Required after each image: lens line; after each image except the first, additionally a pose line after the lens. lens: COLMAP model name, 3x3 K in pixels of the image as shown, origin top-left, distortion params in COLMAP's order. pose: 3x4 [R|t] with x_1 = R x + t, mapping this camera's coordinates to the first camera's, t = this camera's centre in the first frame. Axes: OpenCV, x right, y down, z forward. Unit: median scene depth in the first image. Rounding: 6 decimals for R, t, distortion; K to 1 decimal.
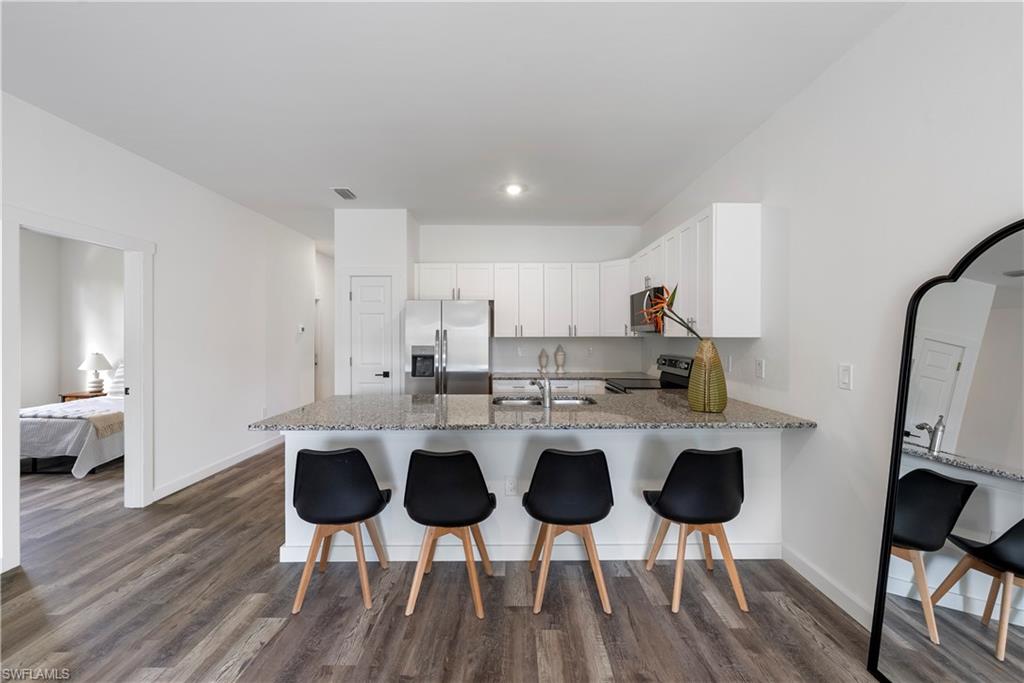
lens RADIAL K [[413.4, 0, 512.2], [0, 413.4, 334.3], [0, 0, 1]] dist [-0.000086, 0.000028]
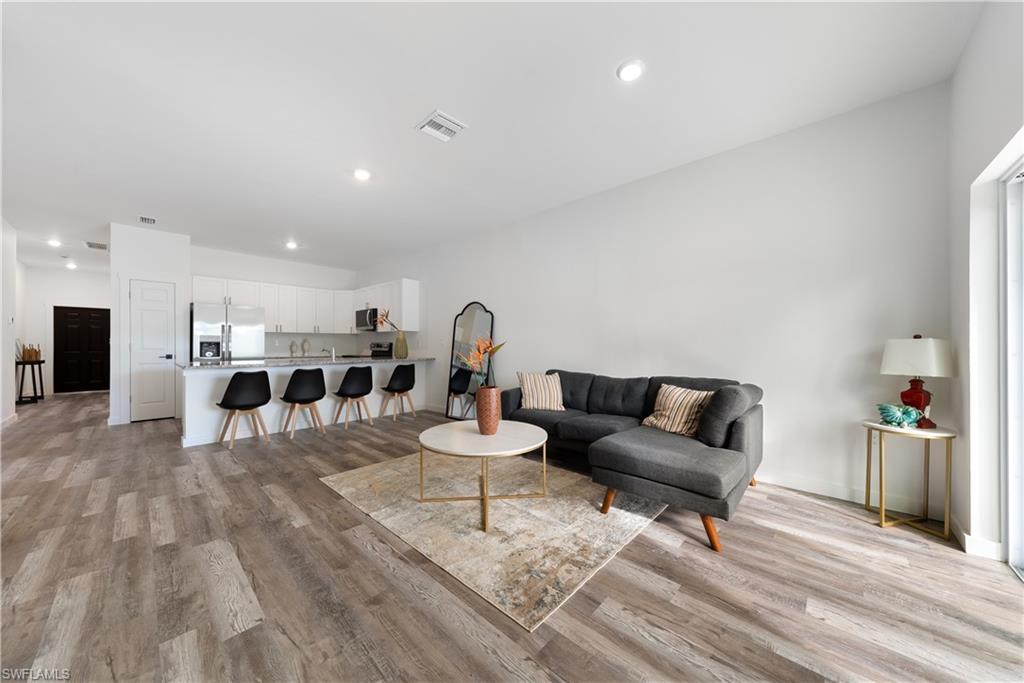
lens RADIAL K [[351.0, 0, 510.2], [0, 351.0, 345.4], [0, 0, 1]] dist [-0.001280, 0.000009]
pose [[0.682791, 0.003688, 0.730604, -0.399015], [-0.003575, 0.999992, -0.001706, 0.061518], [-0.730605, -0.001446, 0.682799, -0.601963]]
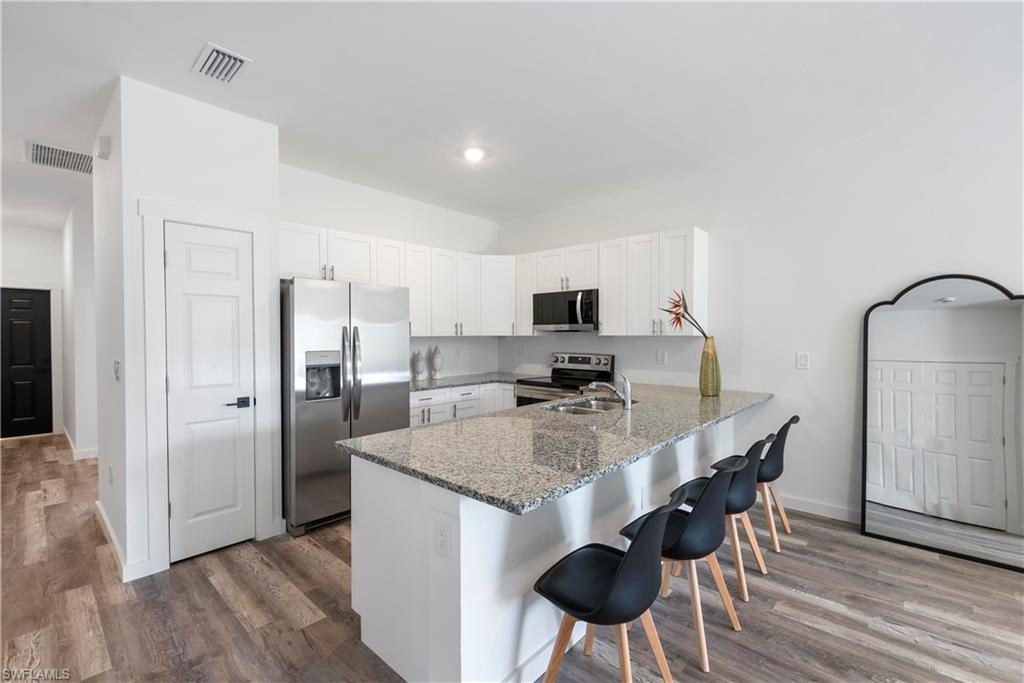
lens RADIAL K [[443.1, 0, 512.0], [0, 443.1, 341.5], [0, 0, 1]] dist [0.017410, -0.015433]
pose [[0.674801, -0.012616, 0.737892, -0.535441], [-0.000719, 0.999842, 0.017752, 0.000545], [-0.737999, -0.012509, 0.674686, 0.318011]]
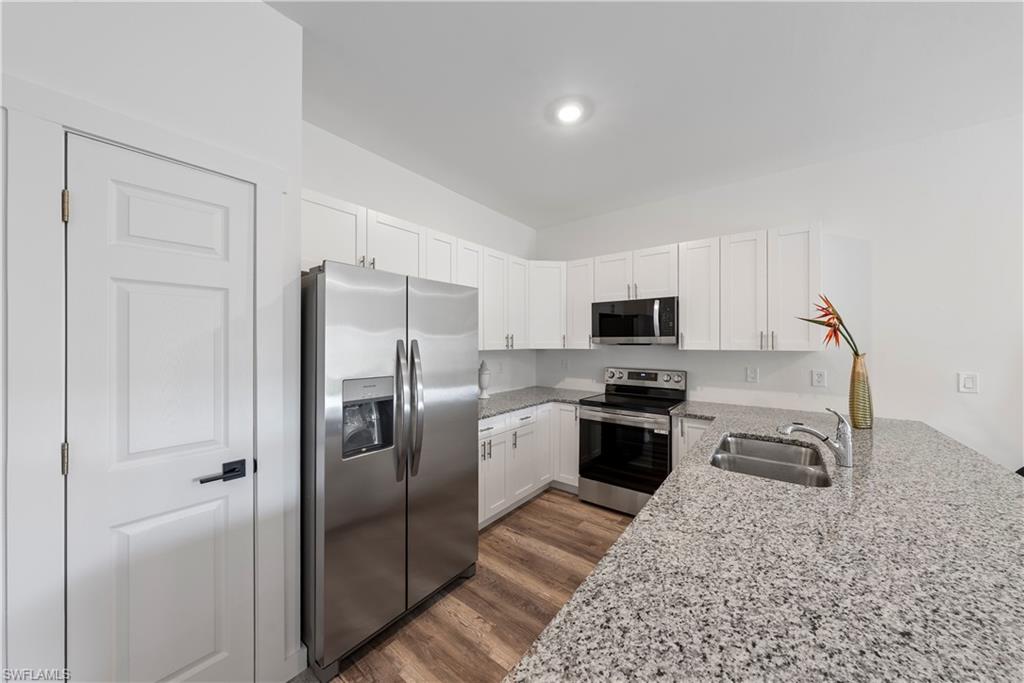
lens RADIAL K [[342.7, 0, 512.0], [0, 342.7, 341.5], [0, 0, 1]] dist [-0.001879, -0.000038]
pose [[0.614490, 0.004267, 0.788913, -0.406005], [-0.002238, 0.999991, -0.003665, -0.007998], [-0.788921, 0.000487, 0.614494, 0.680608]]
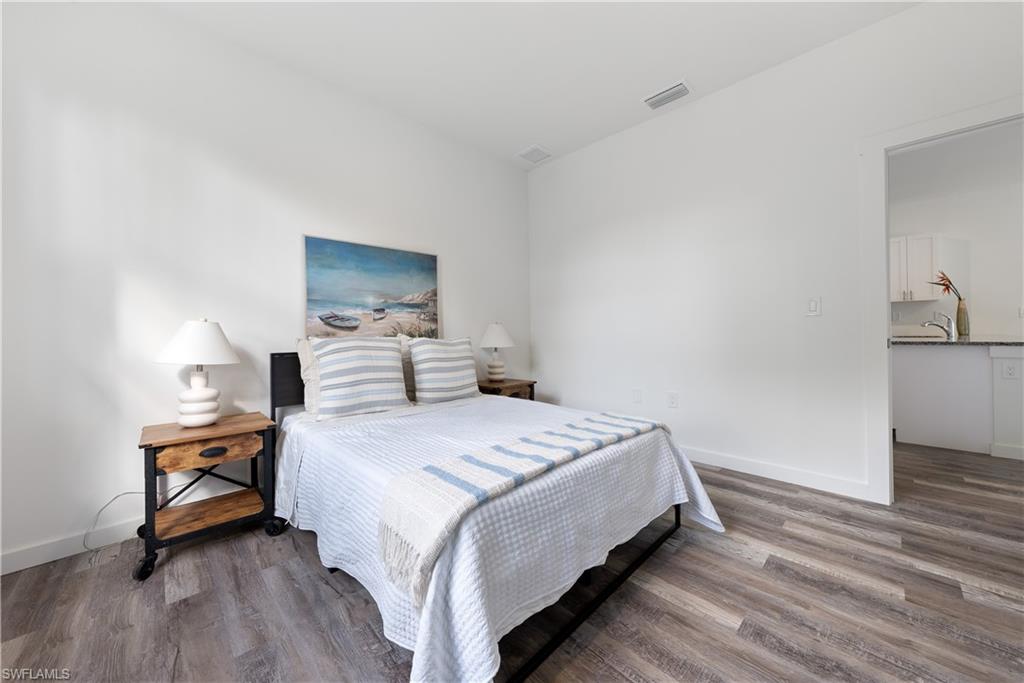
lens RADIAL K [[367.9, 0, 513.9], [0, 367.9, 330.9], [0, 0, 1]] dist [-0.002019, -0.000190]
pose [[0.710324, -0.011062, 0.703788, -1.375987], [0.014702, 0.999892, 0.000877, 0.078254], [-0.703722, 0.009724, 0.710409, 0.747971]]
